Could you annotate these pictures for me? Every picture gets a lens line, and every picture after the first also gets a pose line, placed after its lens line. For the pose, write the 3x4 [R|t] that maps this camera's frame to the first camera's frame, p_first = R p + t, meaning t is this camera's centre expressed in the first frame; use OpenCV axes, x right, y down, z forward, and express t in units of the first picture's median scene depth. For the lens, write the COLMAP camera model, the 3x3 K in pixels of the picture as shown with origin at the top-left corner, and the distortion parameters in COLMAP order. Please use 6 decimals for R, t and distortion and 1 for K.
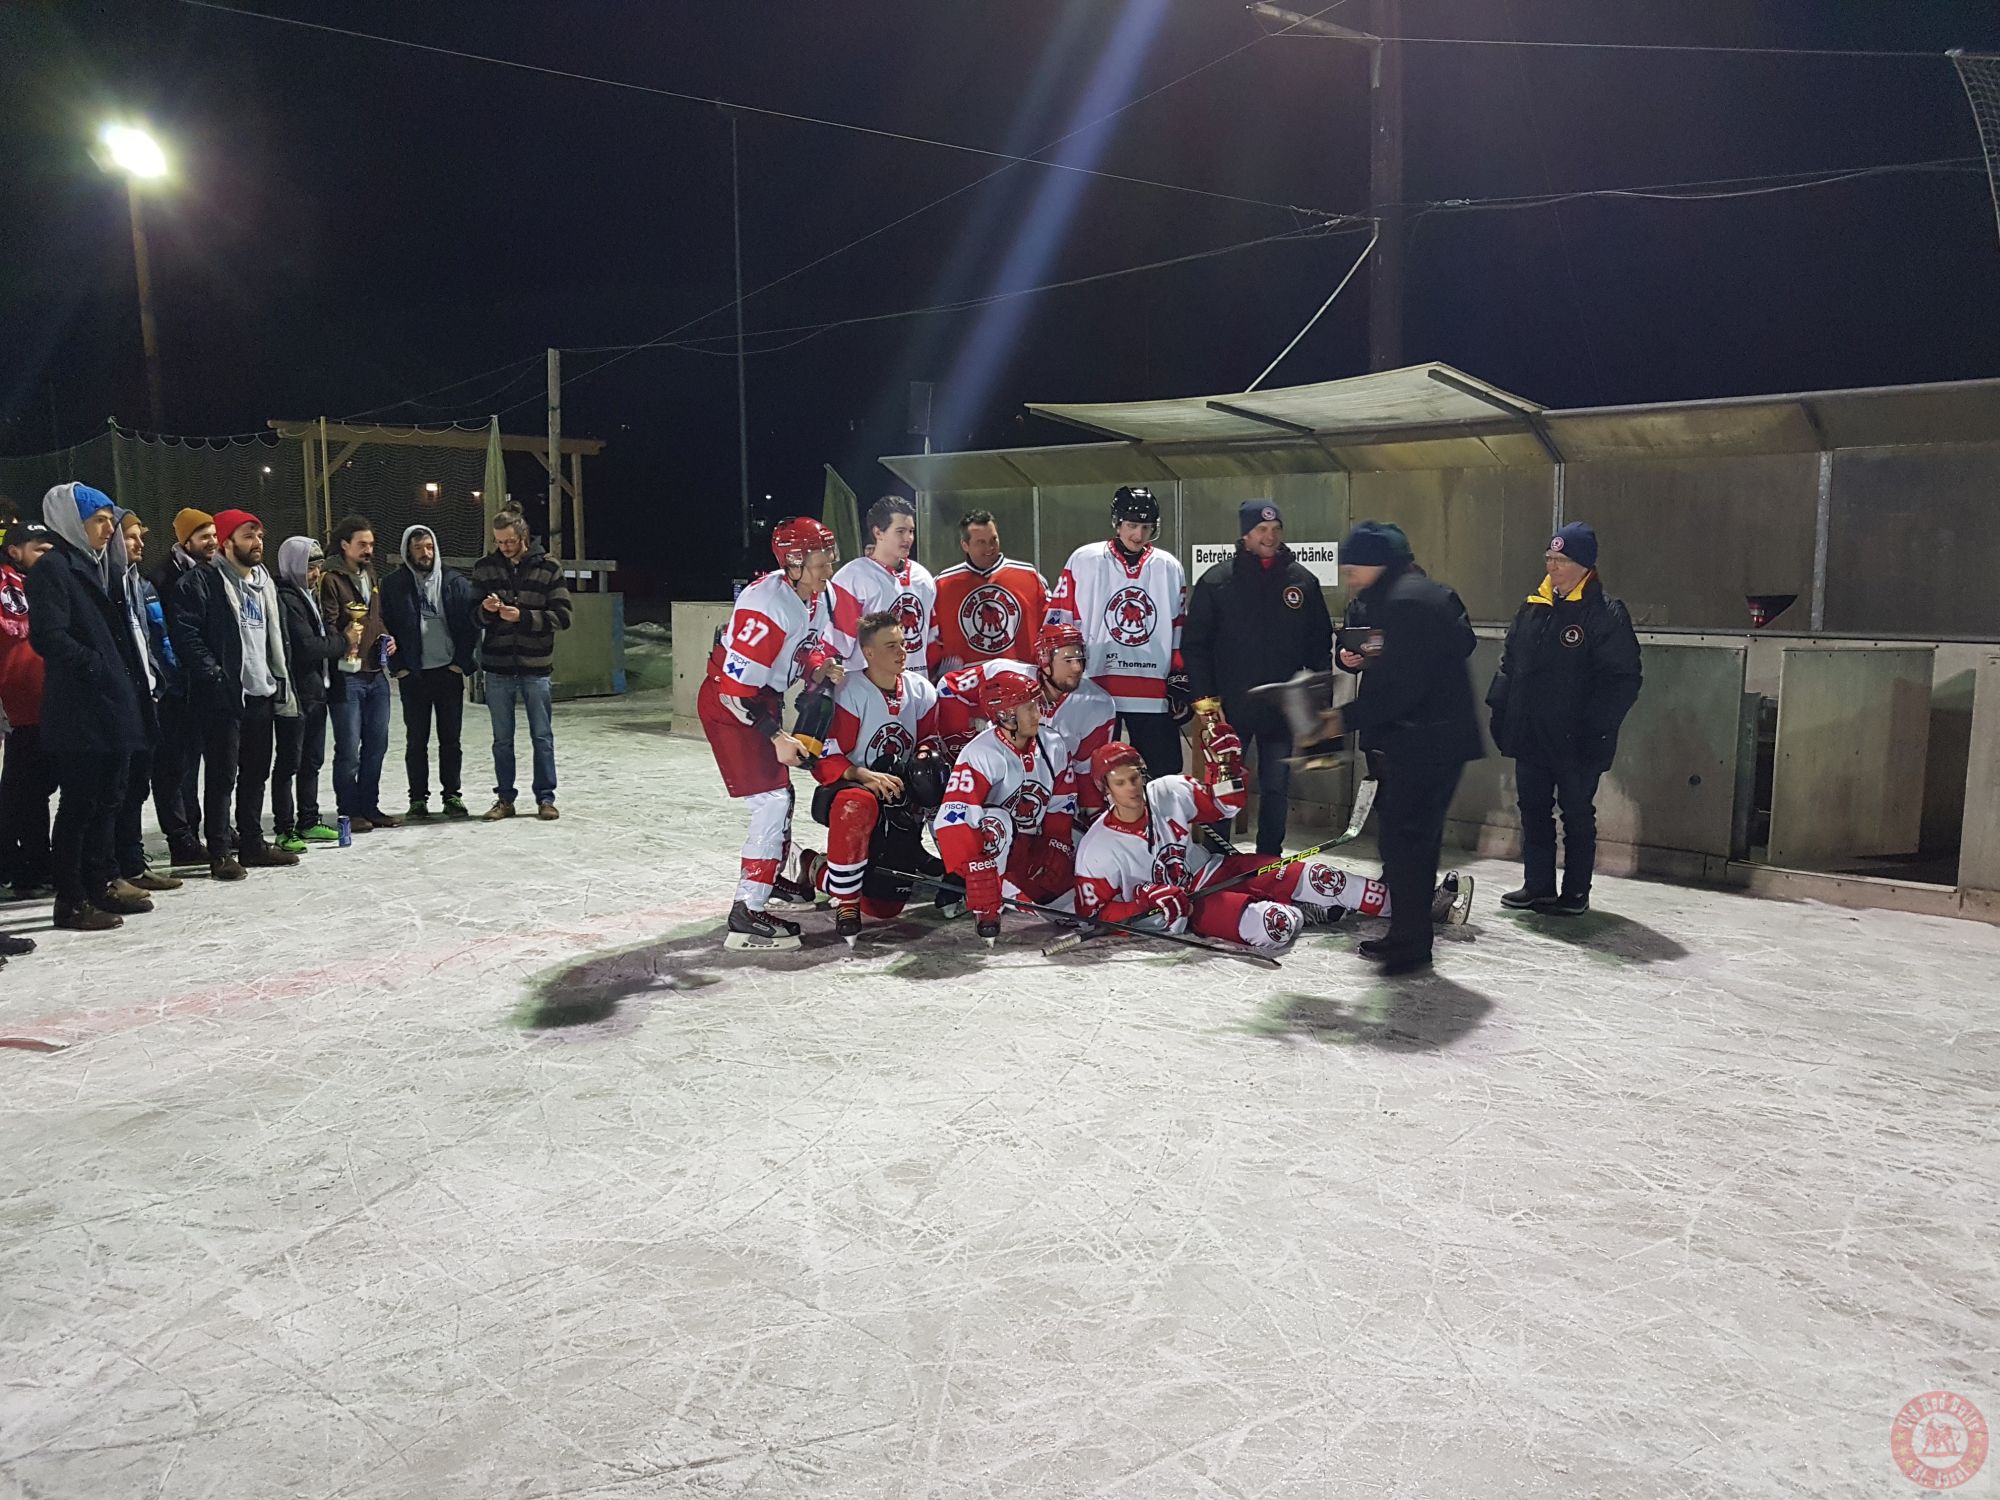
lens RADIAL K [[1515.9, 0, 1035.9], [0, 1515.9, 759.6], [0, 0, 1]] dist [-0.006743, 0.037479]
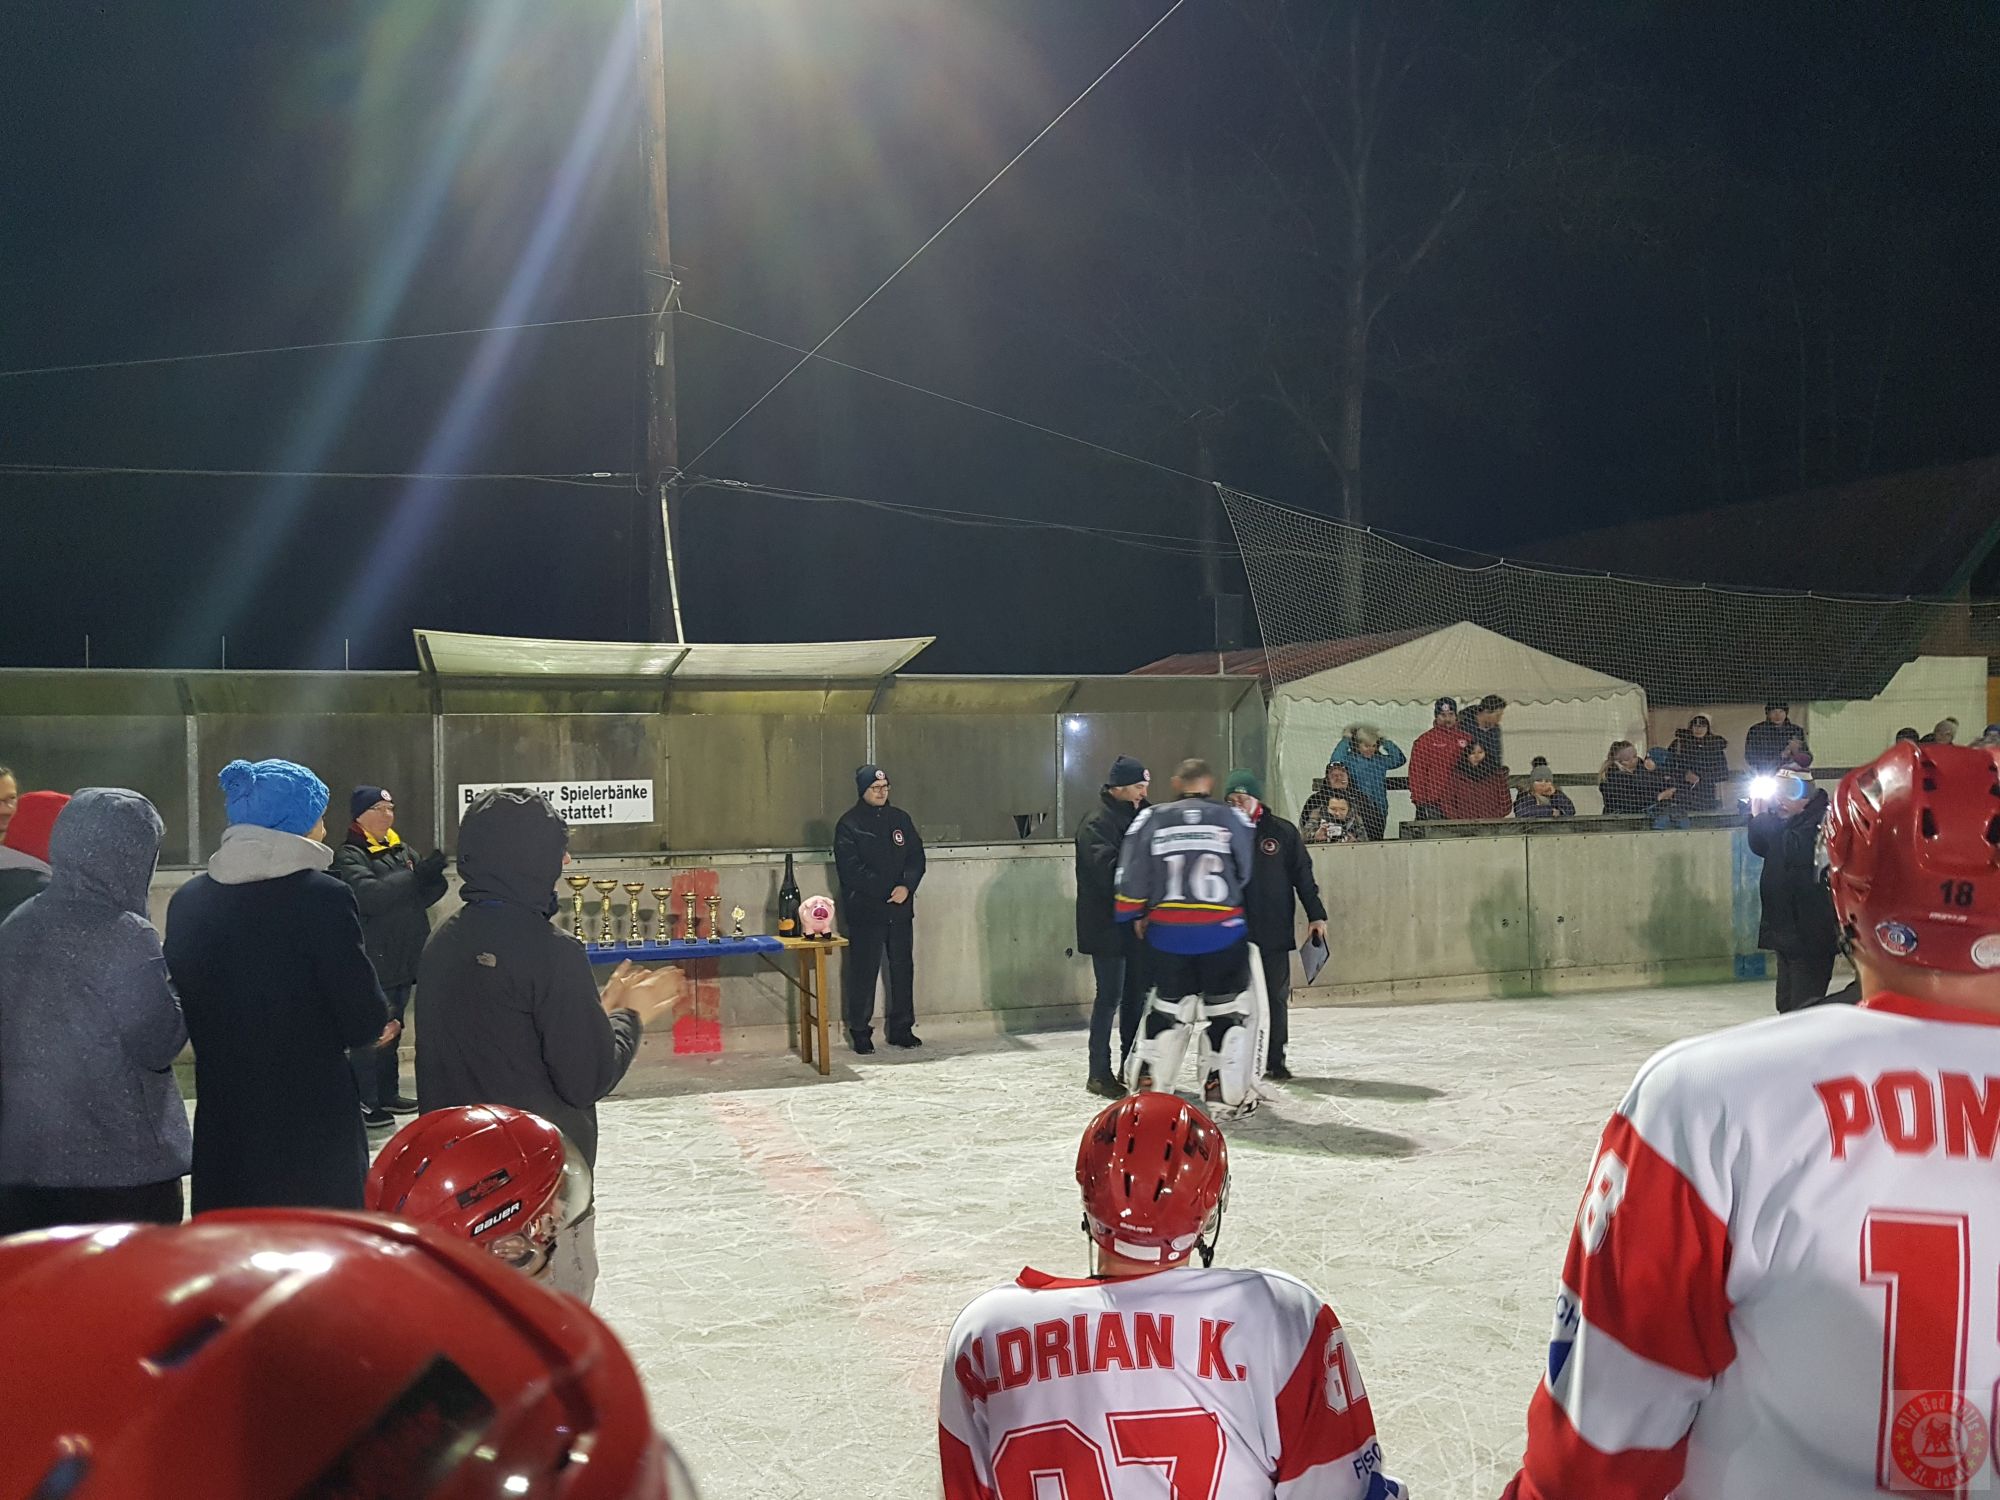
lens RADIAL K [[1515.1, 0, 987.0], [0, 1515.1, 783.6], [0, 0, 1]] dist [-0.005135, 0.033494]
pose [[0.460982, -0.026454, 0.887015, -1.383808], [0.127742, 0.991123, -0.036829, -0.164762], [-0.878167, 0.130287, 0.460270, 0.720577]]
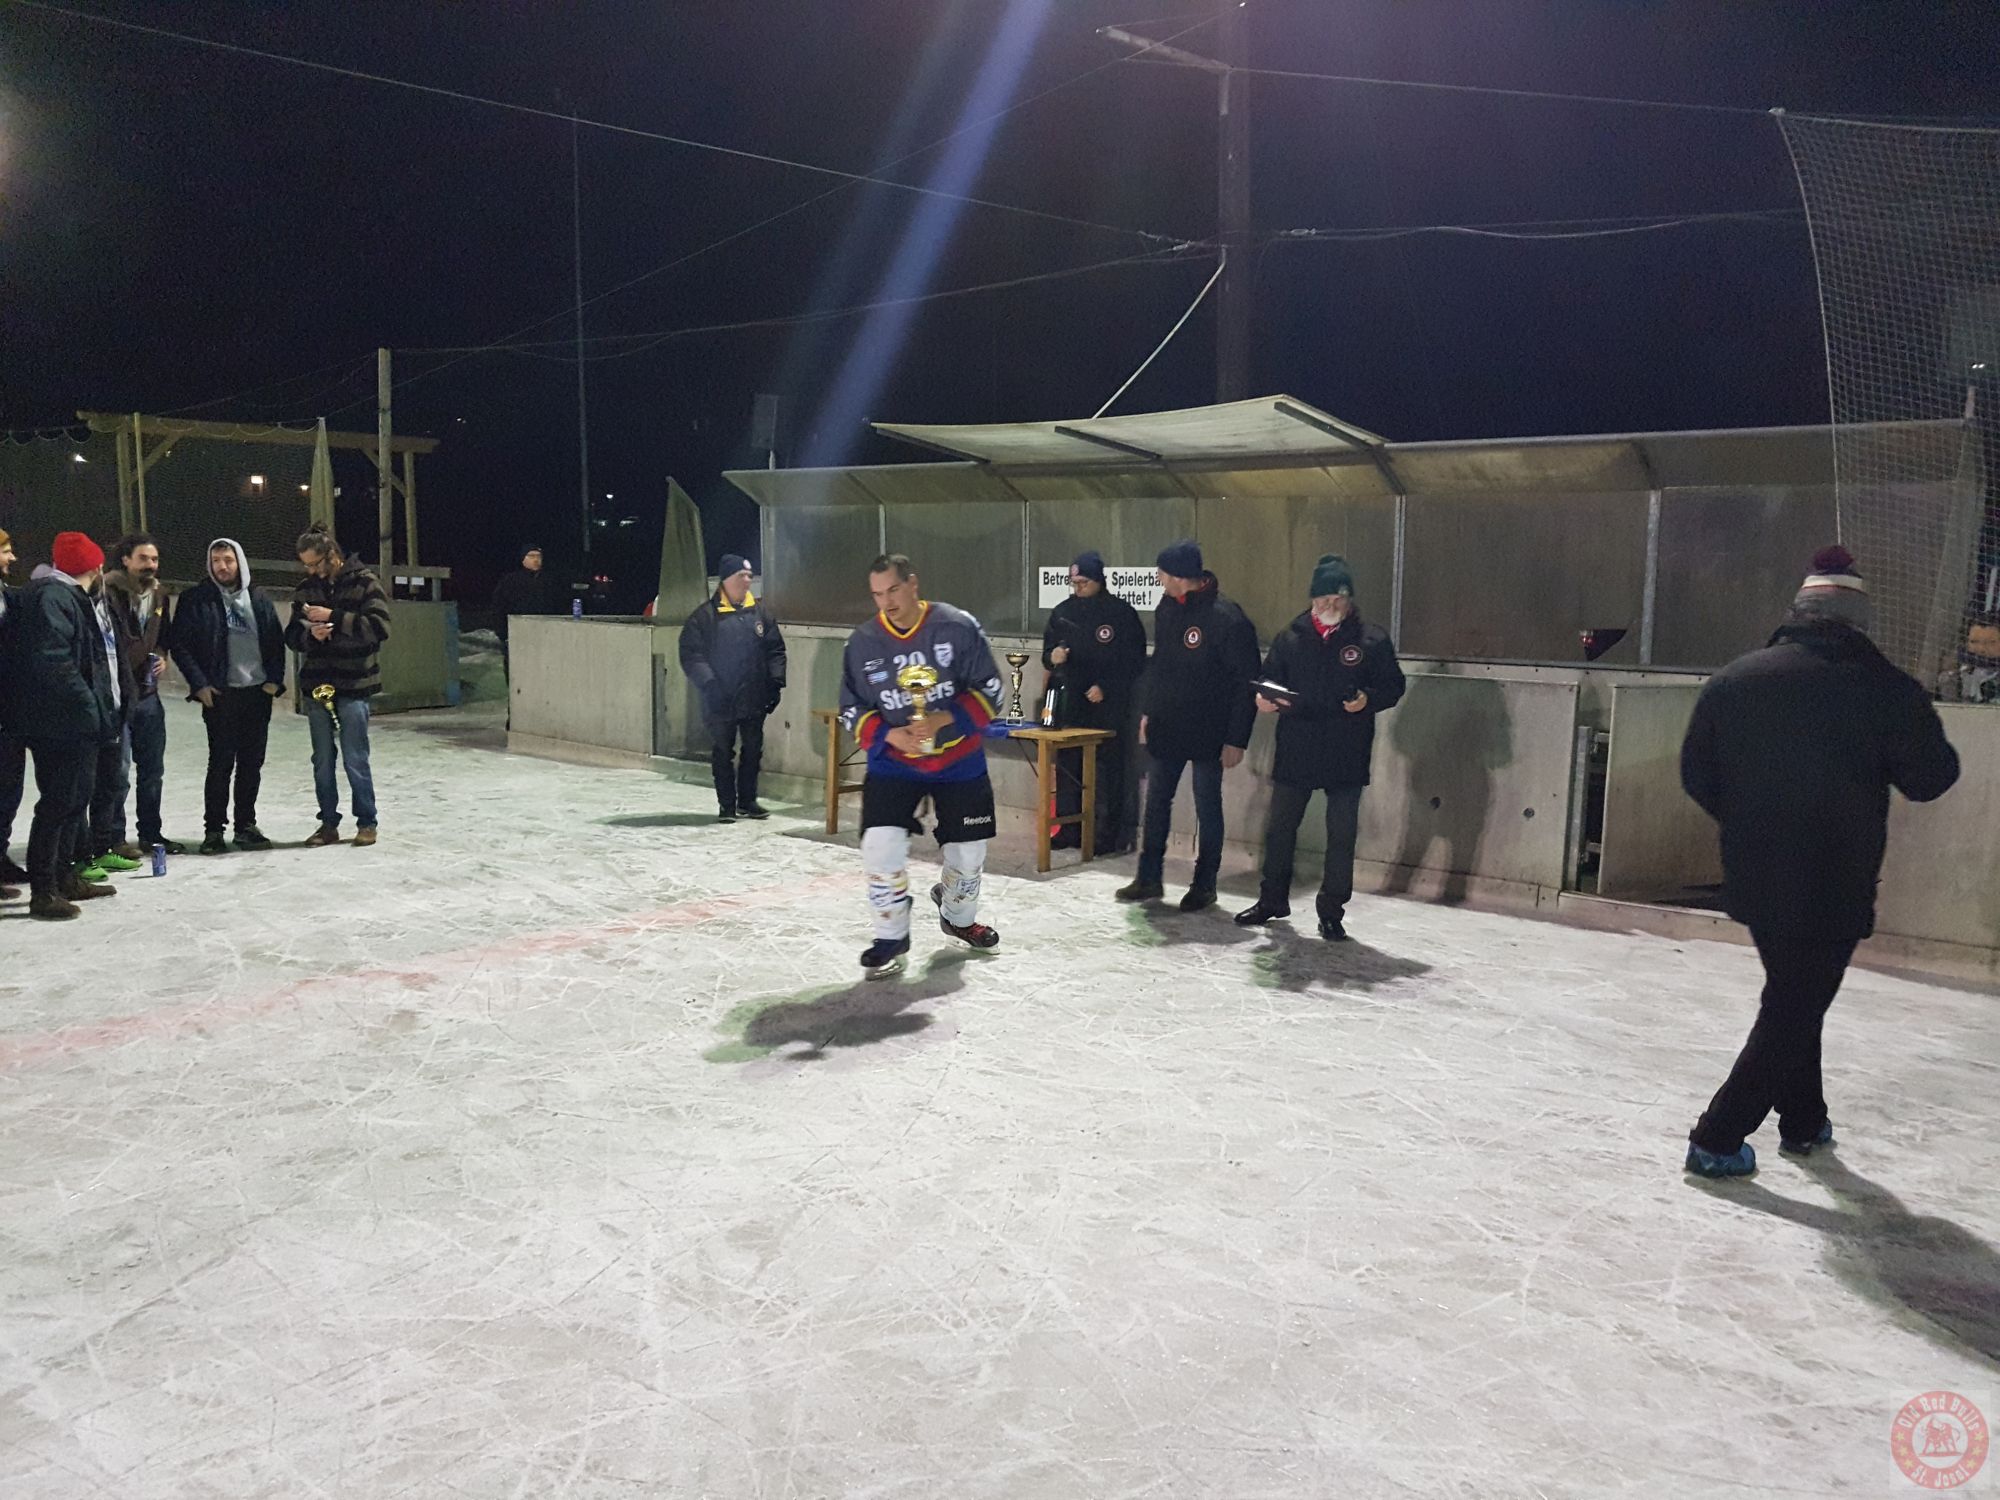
lens RADIAL K [[1515.1, 0, 987.0], [0, 1515.1, 783.6], [0, 0, 1]] dist [-0.005135, 0.033494]
pose [[0.997564, 0.003543, 0.069667, -0.000936], [-0.004405, 0.999915, 0.012231, -0.026899], [-0.069618, -0.012508, 0.997495, 0.012952]]
